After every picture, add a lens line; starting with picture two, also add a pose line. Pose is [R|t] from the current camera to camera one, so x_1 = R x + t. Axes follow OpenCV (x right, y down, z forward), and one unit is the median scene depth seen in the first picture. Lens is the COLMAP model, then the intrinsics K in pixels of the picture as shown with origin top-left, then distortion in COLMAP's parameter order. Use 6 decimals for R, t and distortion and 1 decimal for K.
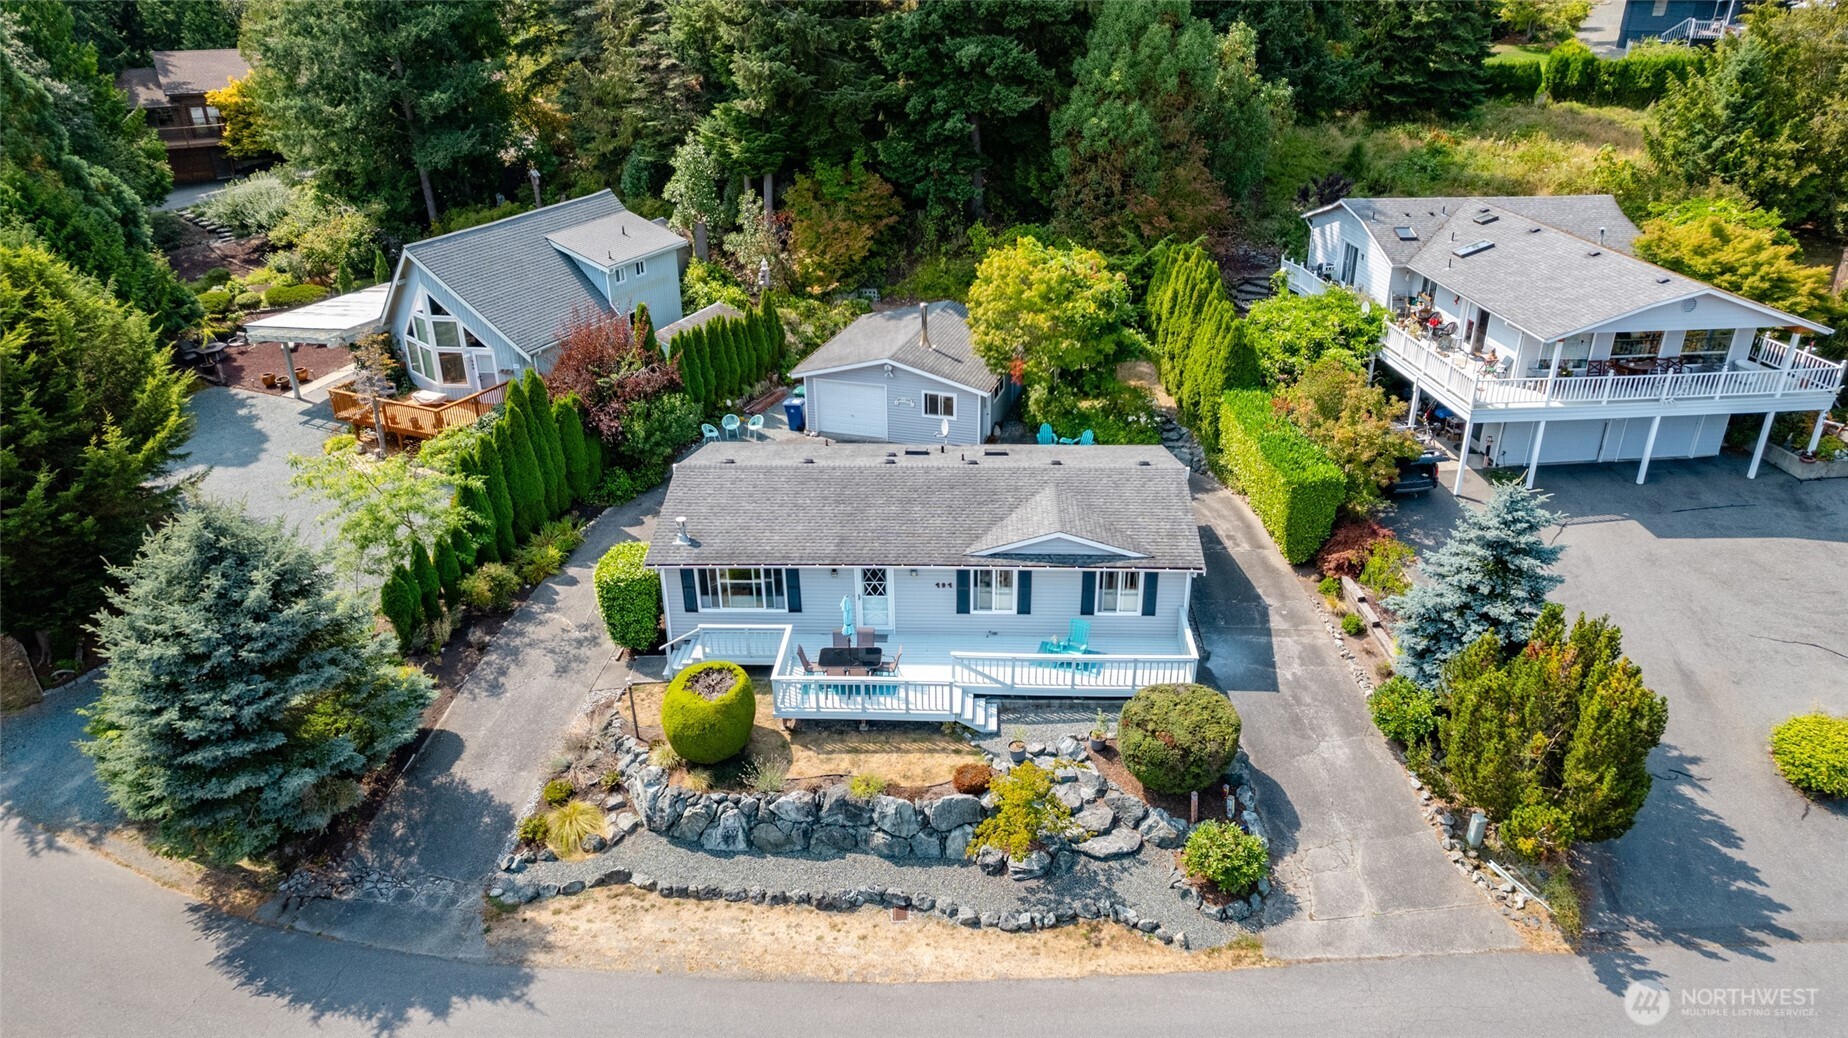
lens RADIAL K [[1185.2, 0, 934.4], [0, 1185.2, 522.0], [0, 0, 1]] dist [-0.093249, 0.083680]
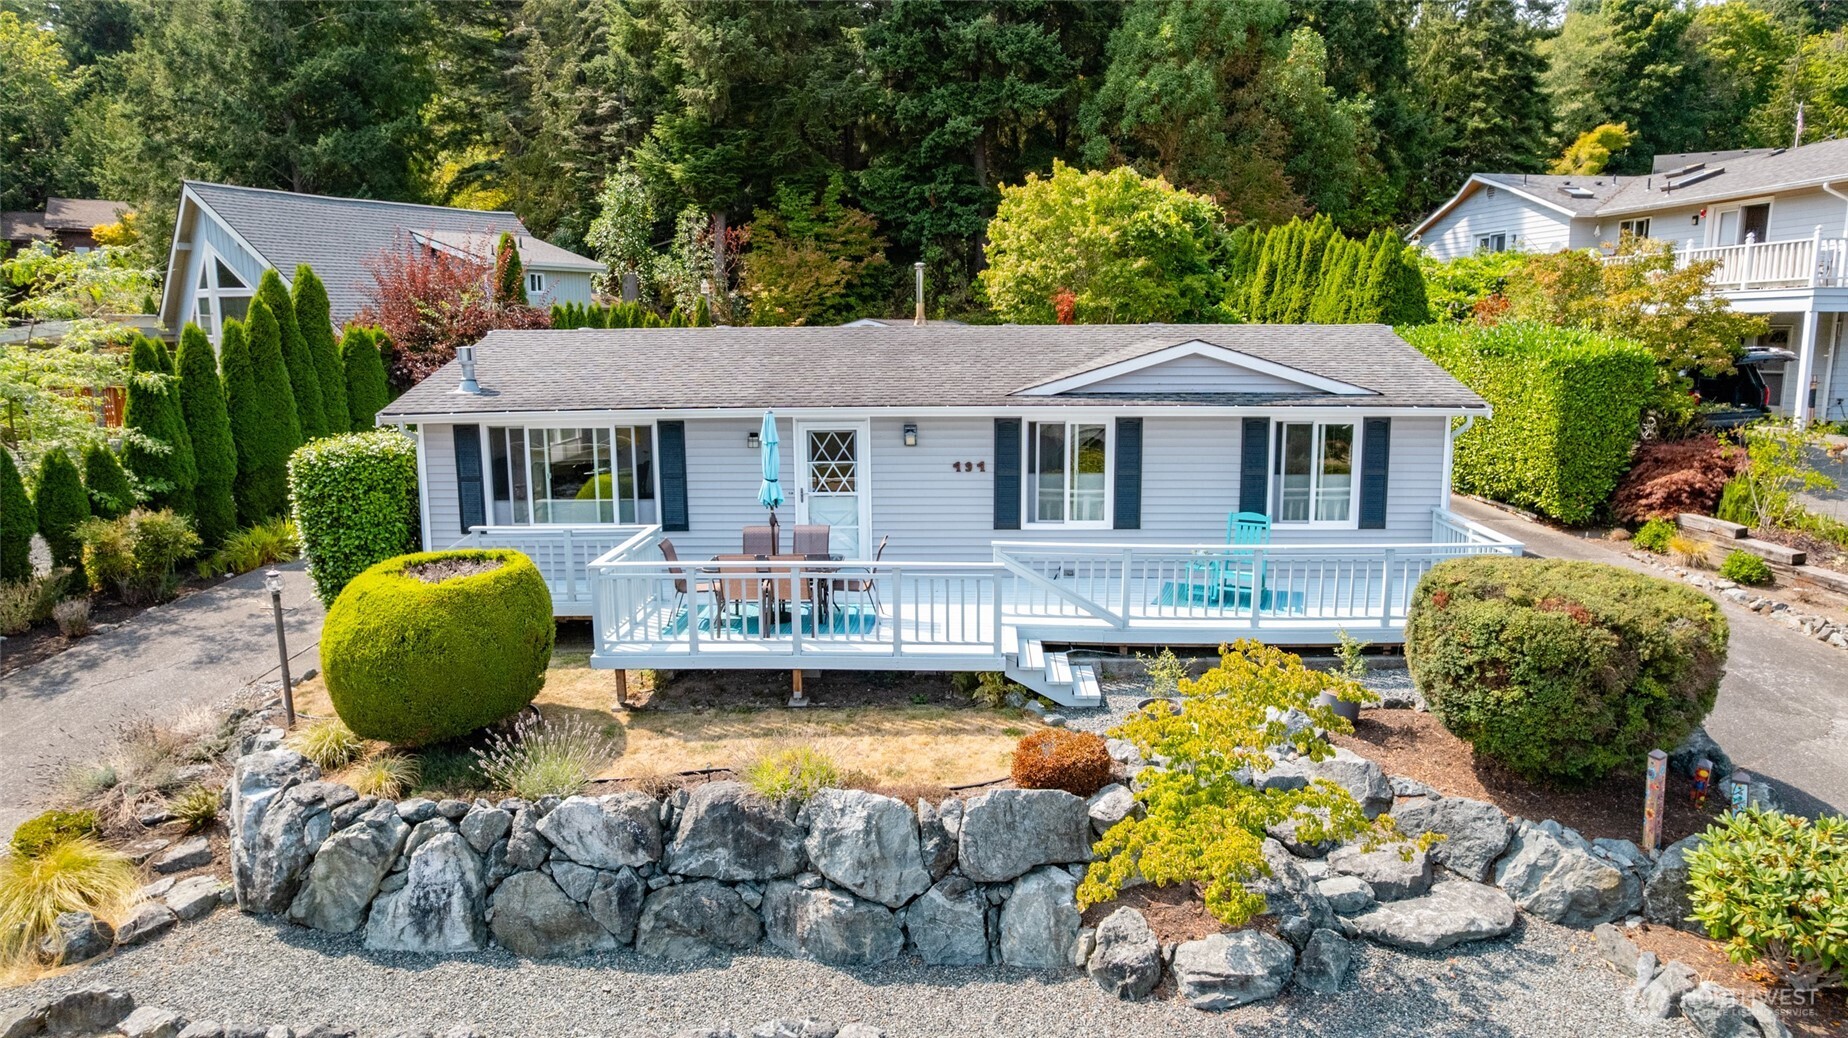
lens RADIAL K [[1185.2, 0, 934.4], [0, 1185.2, 522.0], [0, 0, 1]] dist [-0.093249, 0.083680]
pose [[0.999908, 0.000492, 0.013567, -0.015870], [0.003309, 0.960370, -0.278708, 0.249117], [-0.013166, 0.278728, 0.960280, 0.594655]]
